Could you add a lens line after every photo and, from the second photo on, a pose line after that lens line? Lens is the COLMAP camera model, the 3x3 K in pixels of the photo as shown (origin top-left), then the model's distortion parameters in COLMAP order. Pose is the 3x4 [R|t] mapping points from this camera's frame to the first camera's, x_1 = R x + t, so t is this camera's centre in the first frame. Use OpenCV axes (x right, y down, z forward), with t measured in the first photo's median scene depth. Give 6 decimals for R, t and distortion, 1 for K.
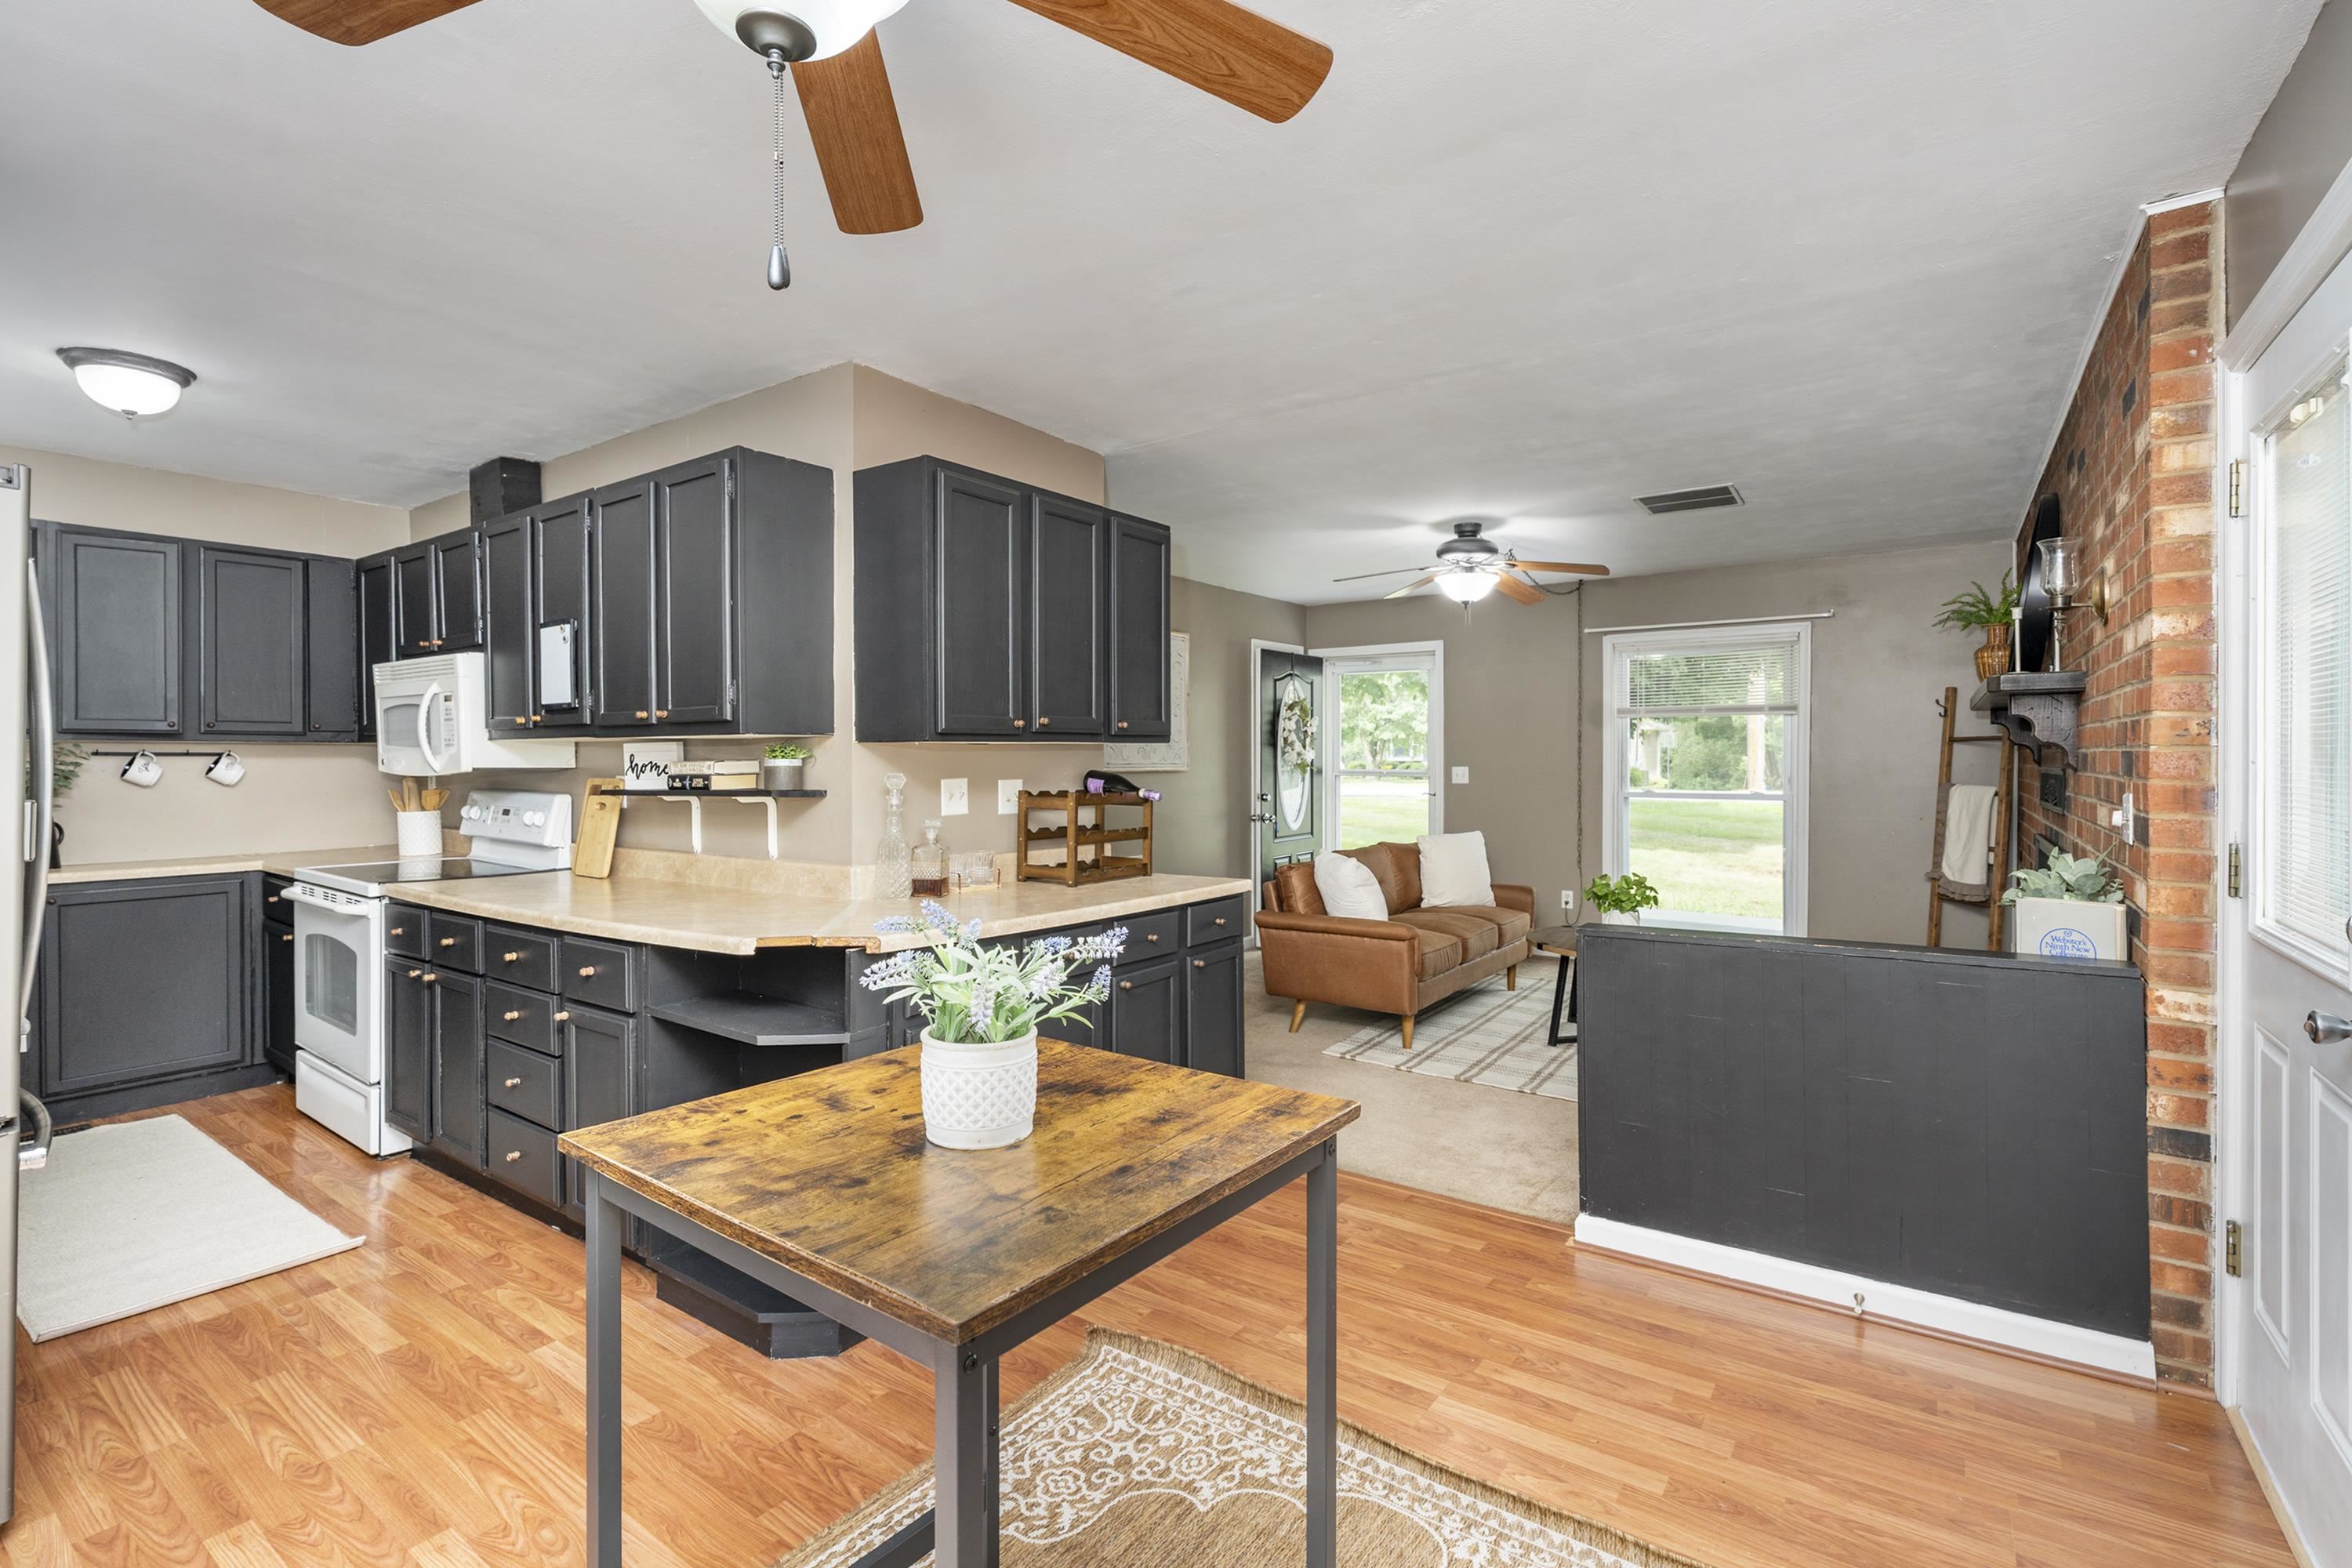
lens RADIAL K [[1076.1, 0, 1151.2], [0, 1076.1, 777.7], [0, 0, 1]] dist [-0.002897, -0.000422]
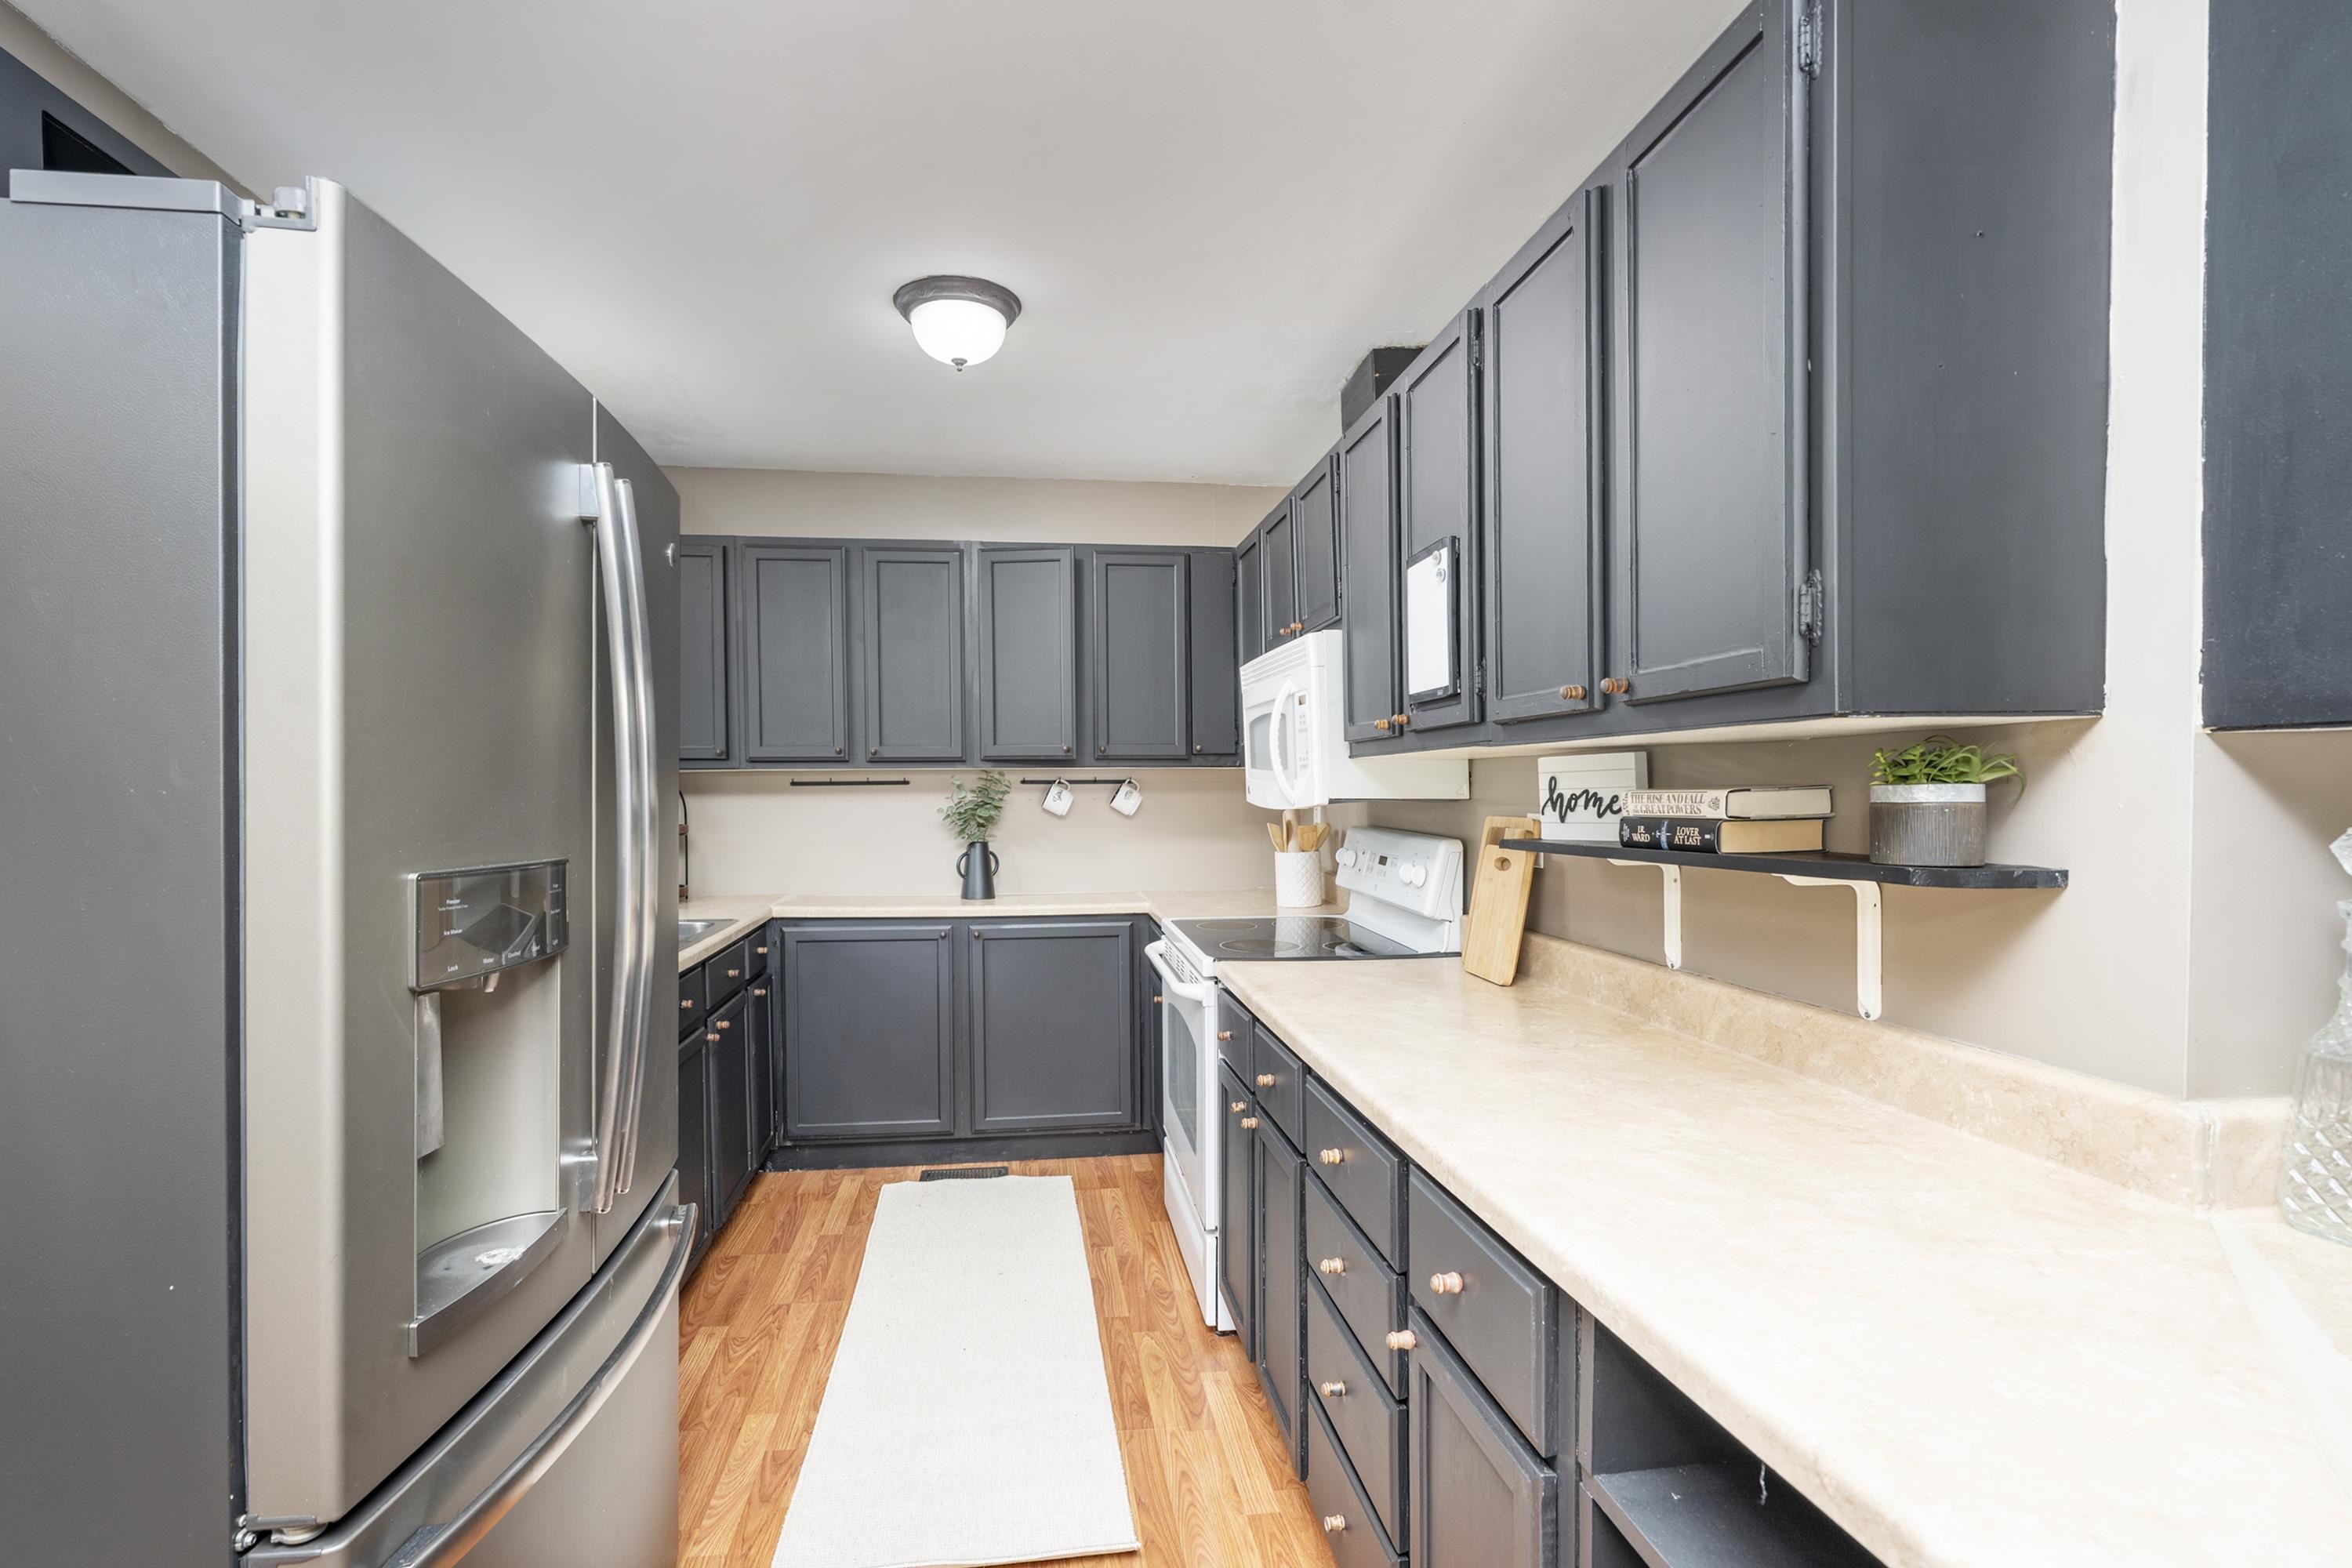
lens RADIAL K [[1076.1, 0, 1151.2], [0, 1076.1, 777.7], [0, 0, 1]] dist [-0.002897, -0.000422]
pose [[0.691926, -0.007713, -0.721927, -0.225866], [-0.011740, 0.999690, -0.021934, -0.006971], [0.721873, 0.023652, 0.691622, 0.467823]]
